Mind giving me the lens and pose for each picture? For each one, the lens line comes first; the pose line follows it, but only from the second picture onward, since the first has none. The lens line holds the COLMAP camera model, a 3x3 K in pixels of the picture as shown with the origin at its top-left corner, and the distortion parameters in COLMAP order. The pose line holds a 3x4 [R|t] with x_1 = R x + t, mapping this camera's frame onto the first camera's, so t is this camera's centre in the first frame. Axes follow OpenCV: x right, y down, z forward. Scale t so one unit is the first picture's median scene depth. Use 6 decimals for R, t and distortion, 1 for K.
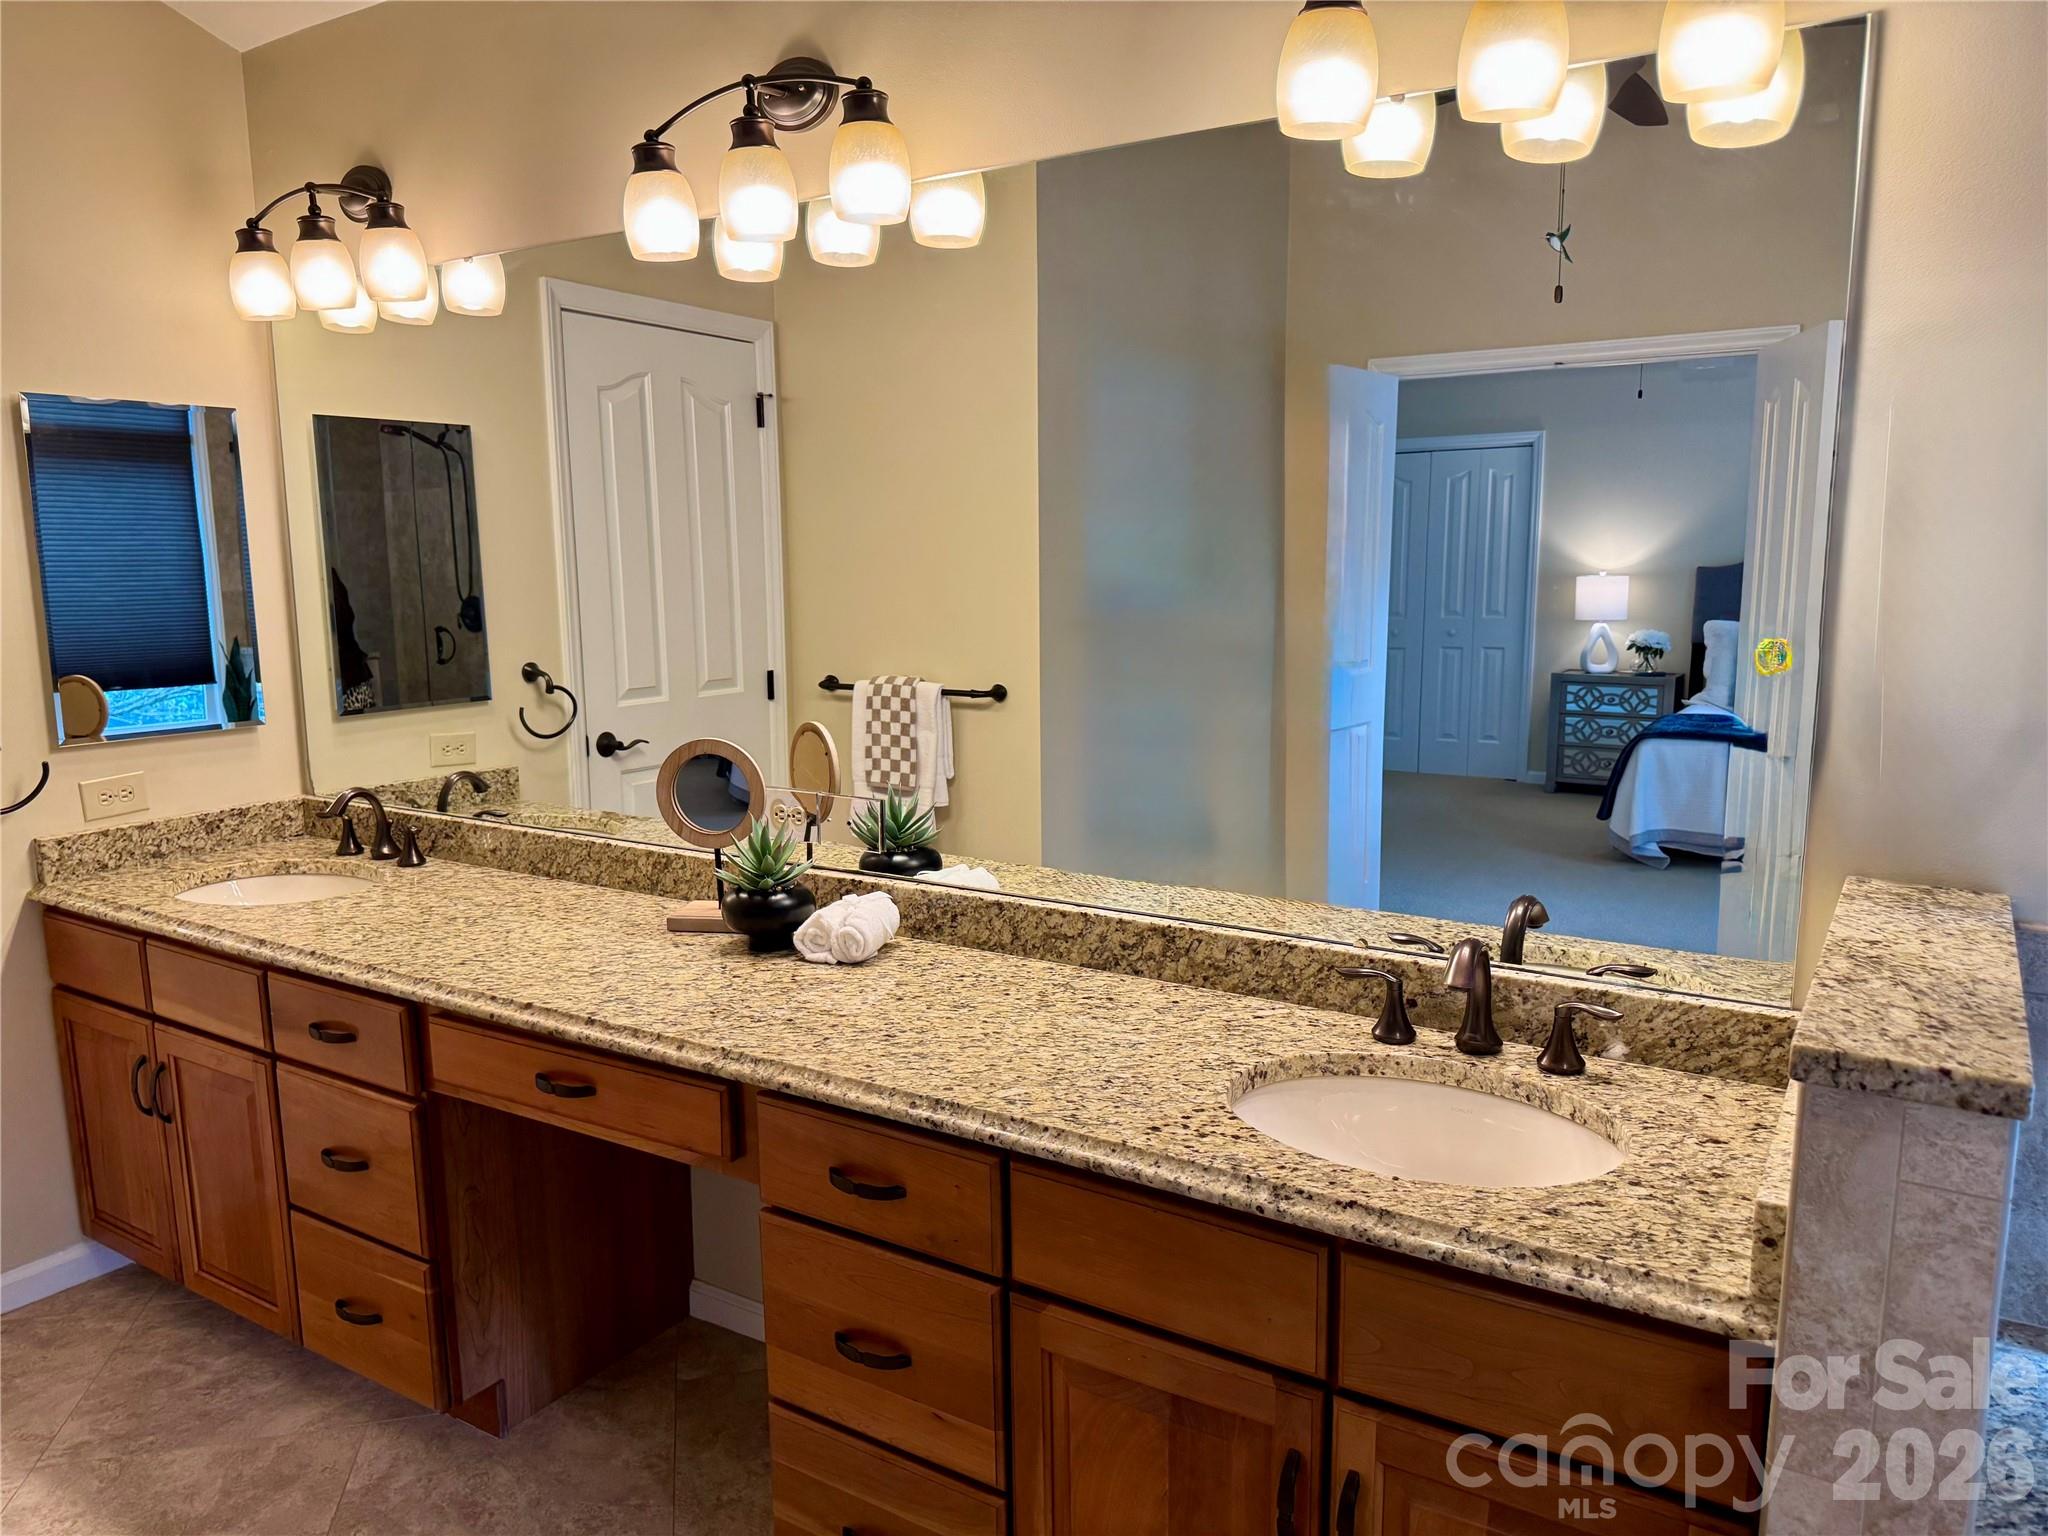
lens RADIAL K [[1441.7, 0, 1024.0], [0, 1441.7, 768.0], [0, 0, 1]] dist [0.077766, -0.082982]
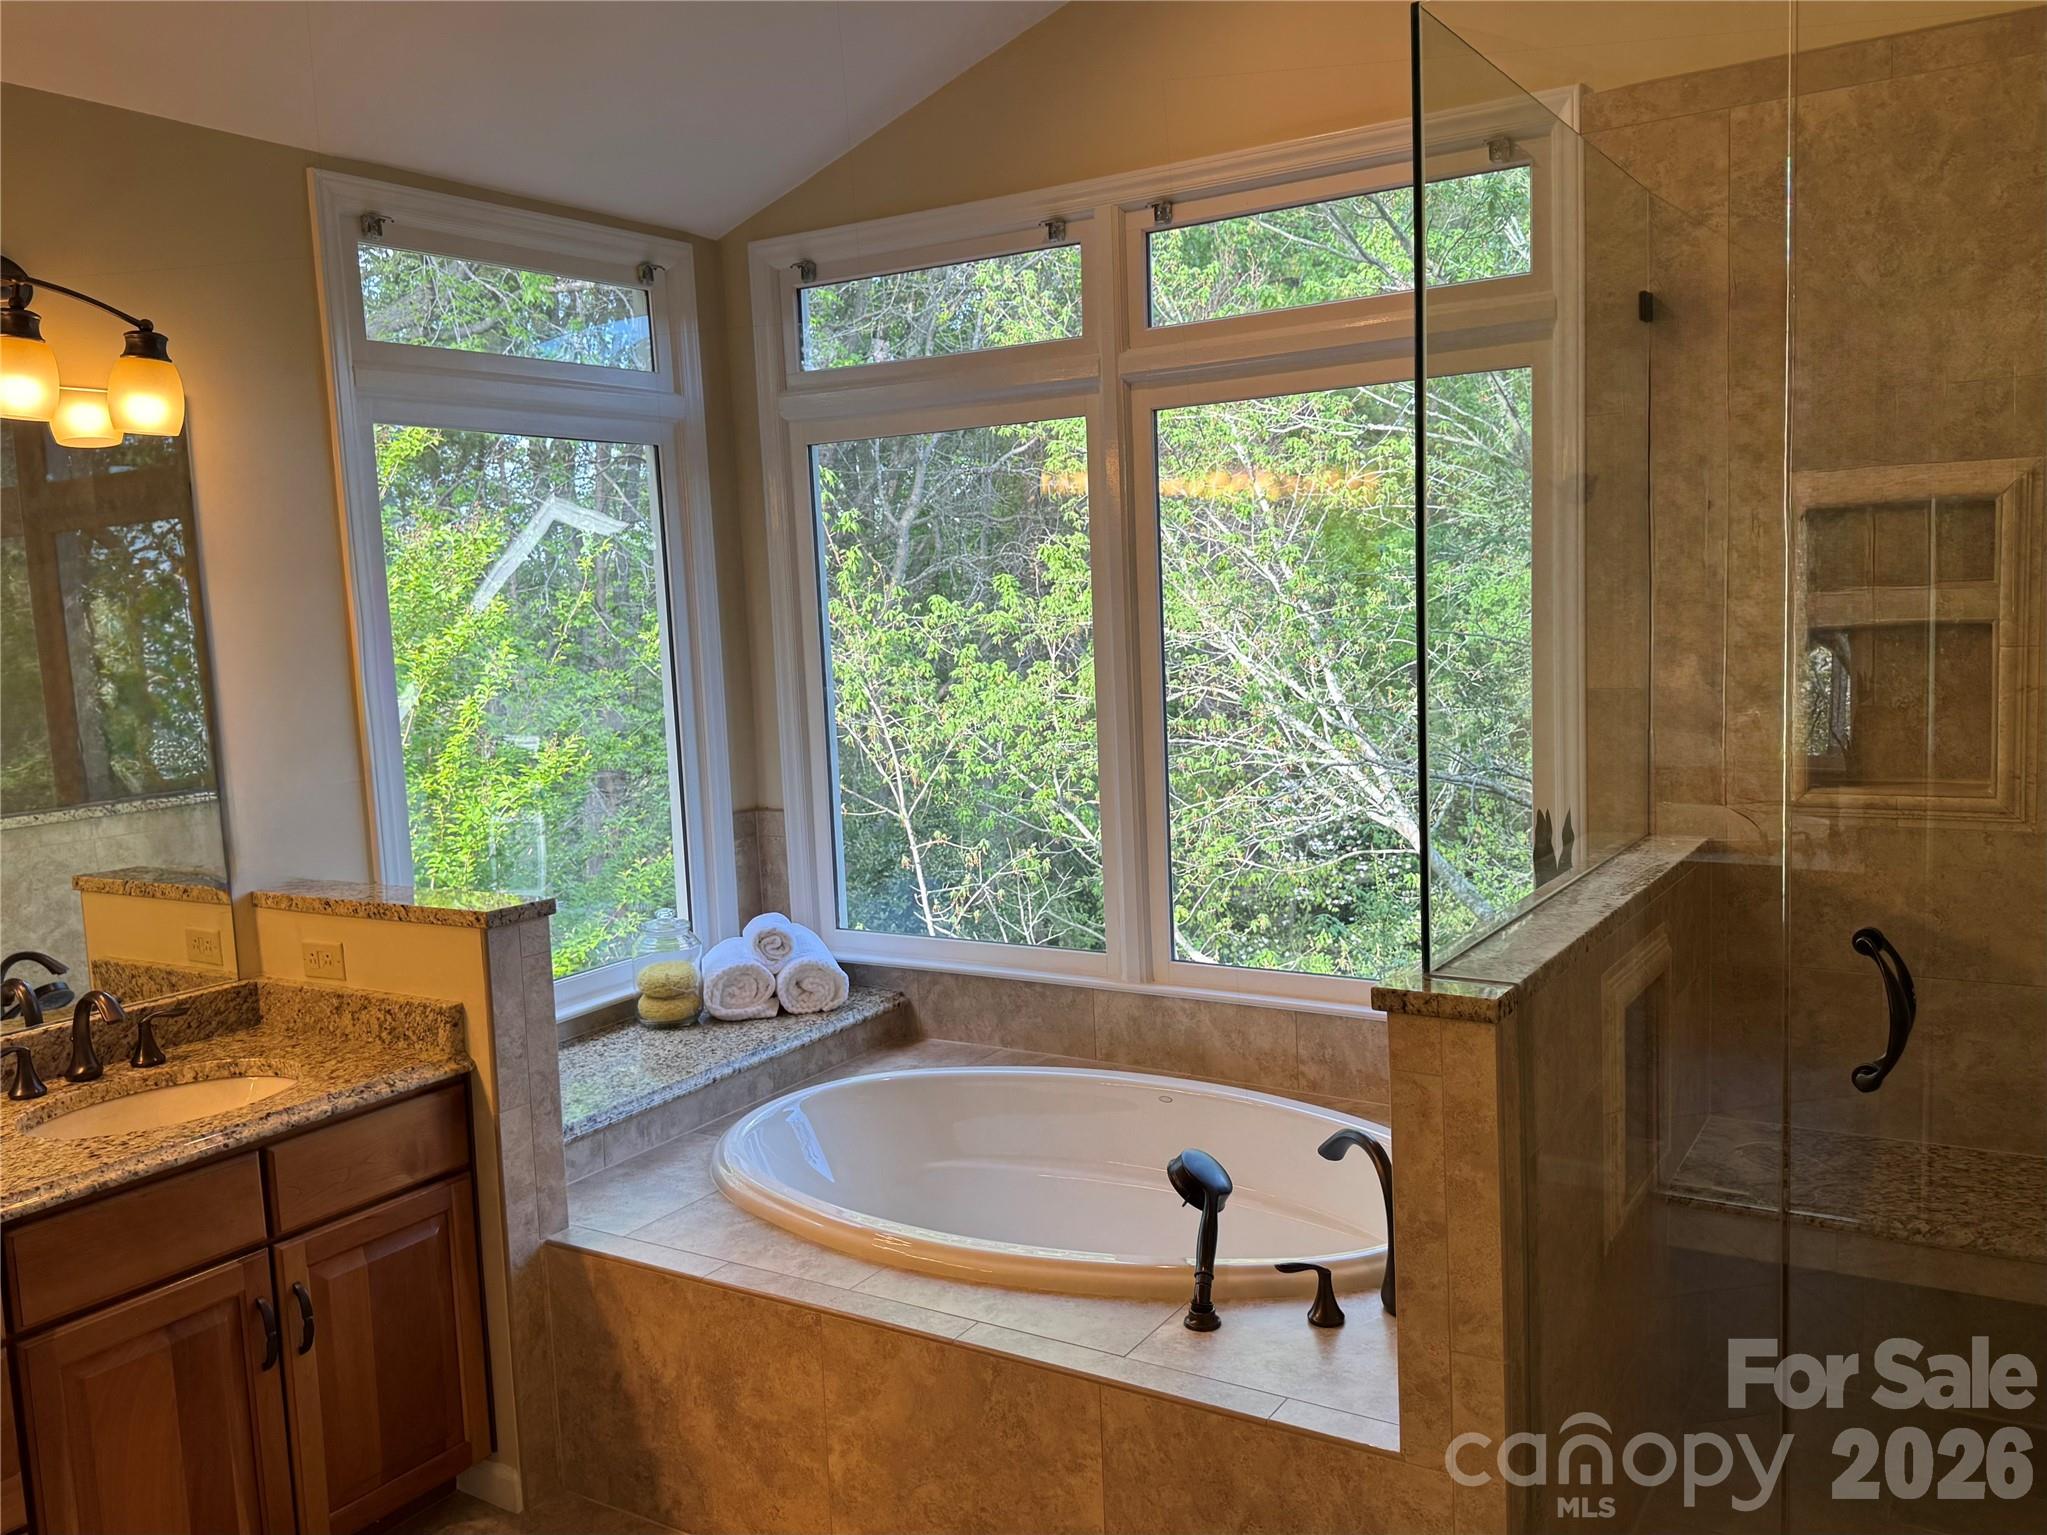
lens RADIAL K [[1666.4, 0, 1023.5], [0, 1666.4, 767.5], [0, 0, 1]] dist [0.098587, -0.155518]
pose [[0.001775, -0.094275, 0.995545, -1.249761], [0.202359, 0.974983, 0.091967, -0.056355], [-0.979310, 0.201295, 0.020808, 0.068557]]
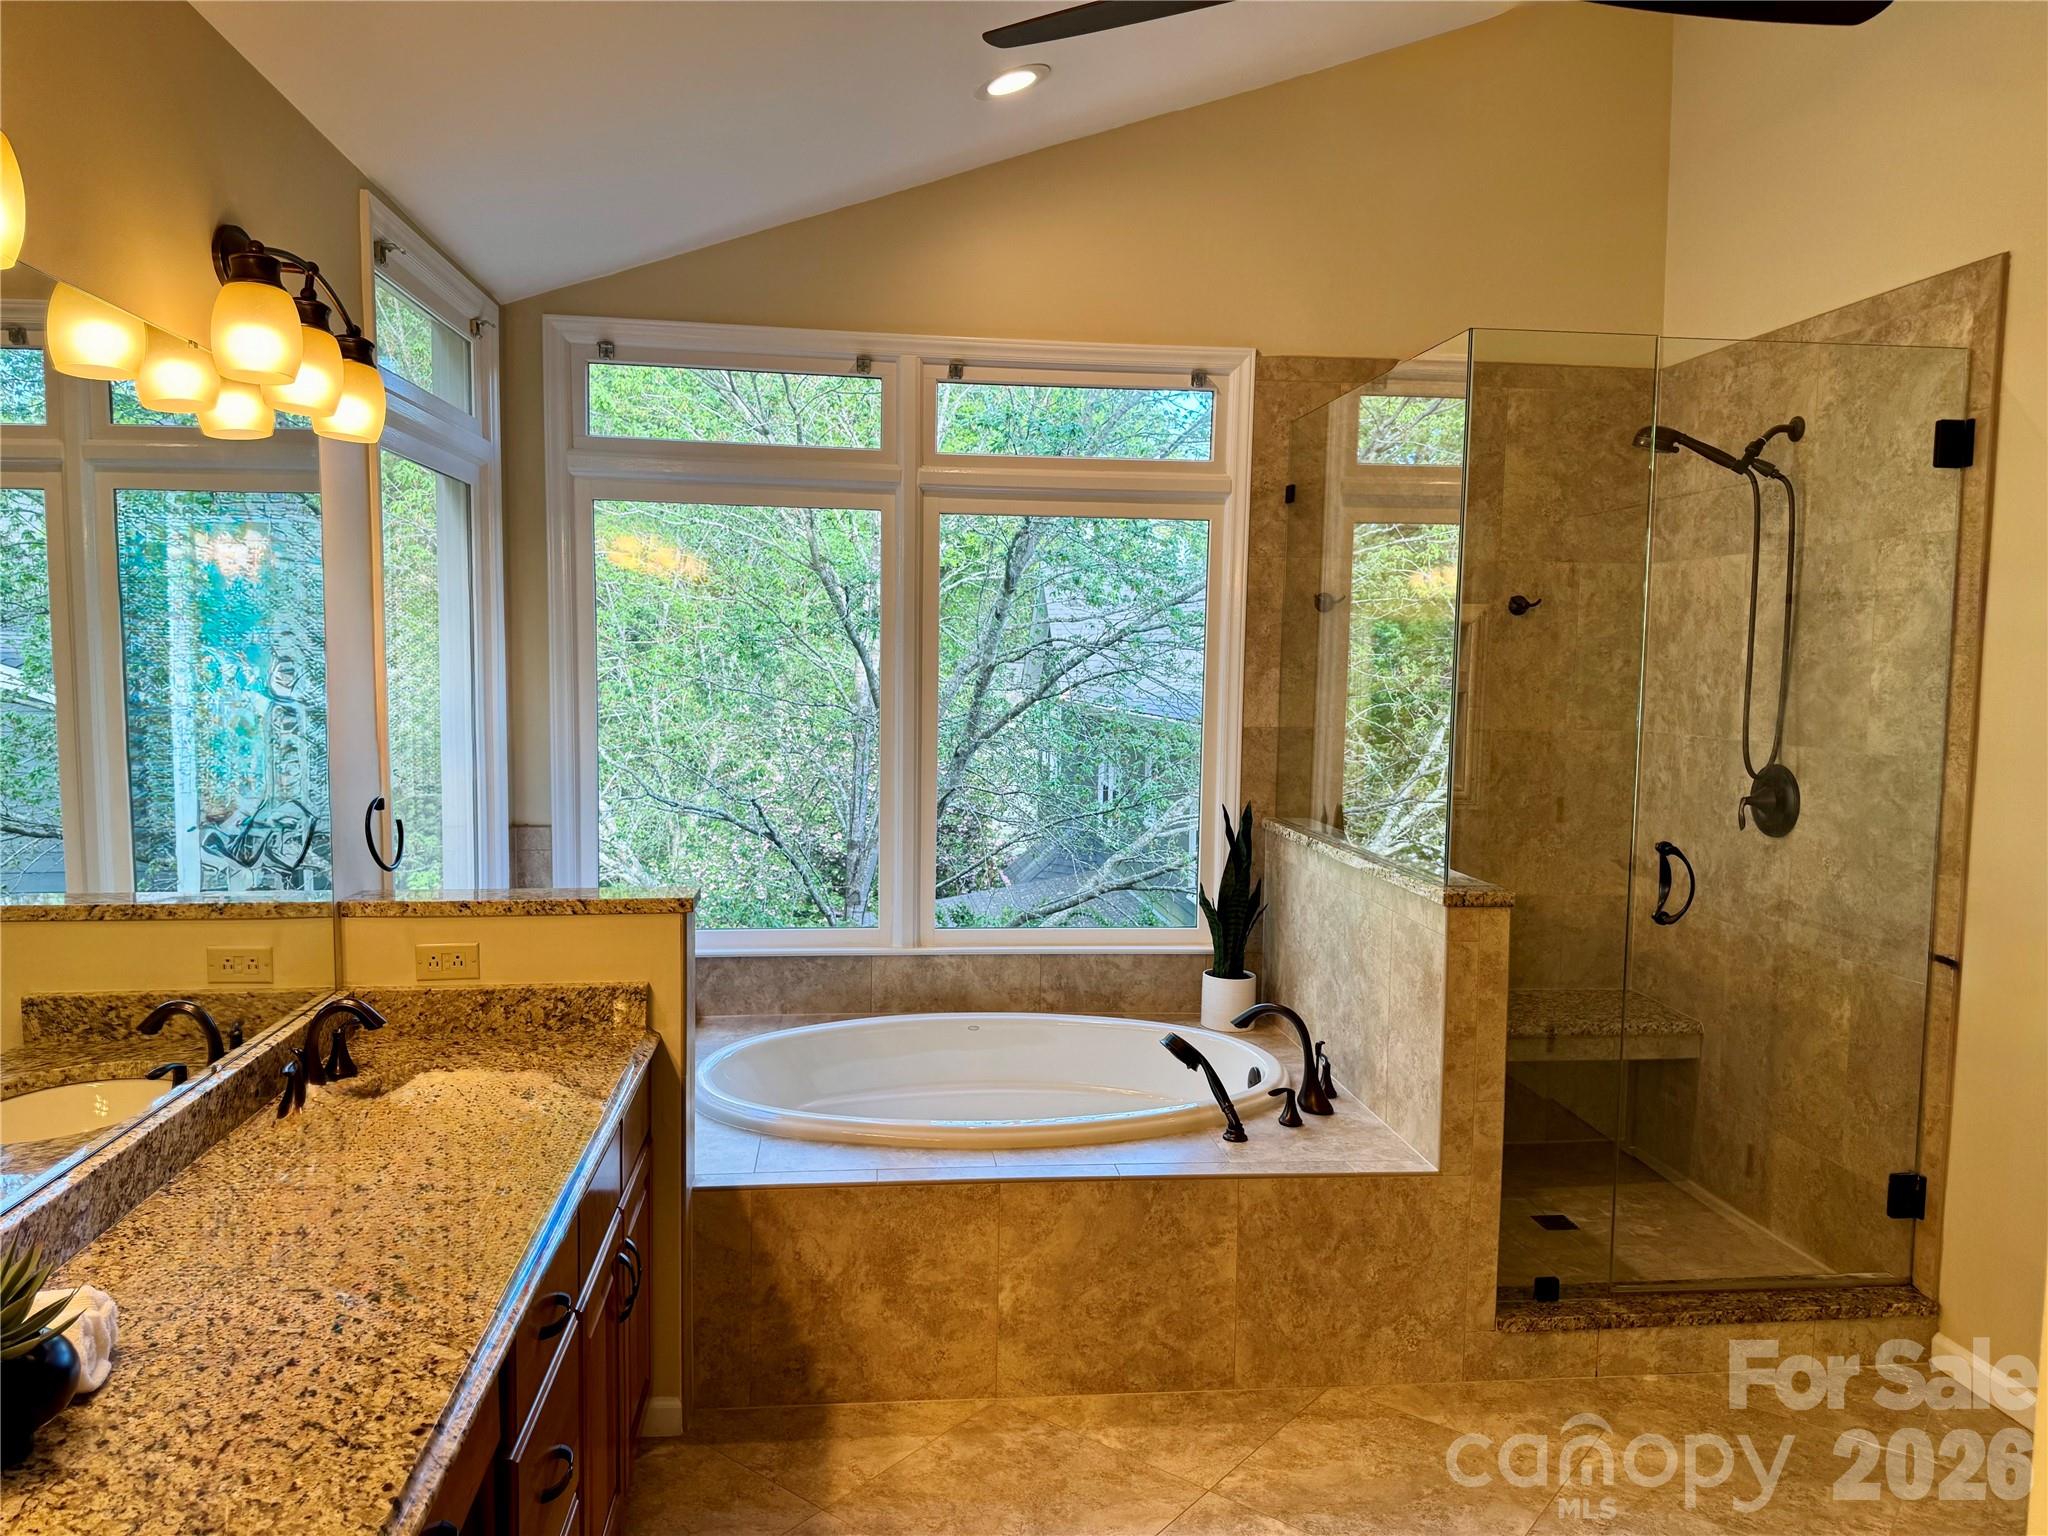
lens RADIAL K [[1437.3, 0, 1024.0], [0, 1437.3, 768.0], [0, 0, 1]] dist [0.141101, -0.242556]
pose [[-0.623810, -0.063409, 0.779000, -1.120067], [0.115980, 0.978158, 0.172496, -0.249145], [-0.772923, 0.197953, -0.602831, 1.279148]]
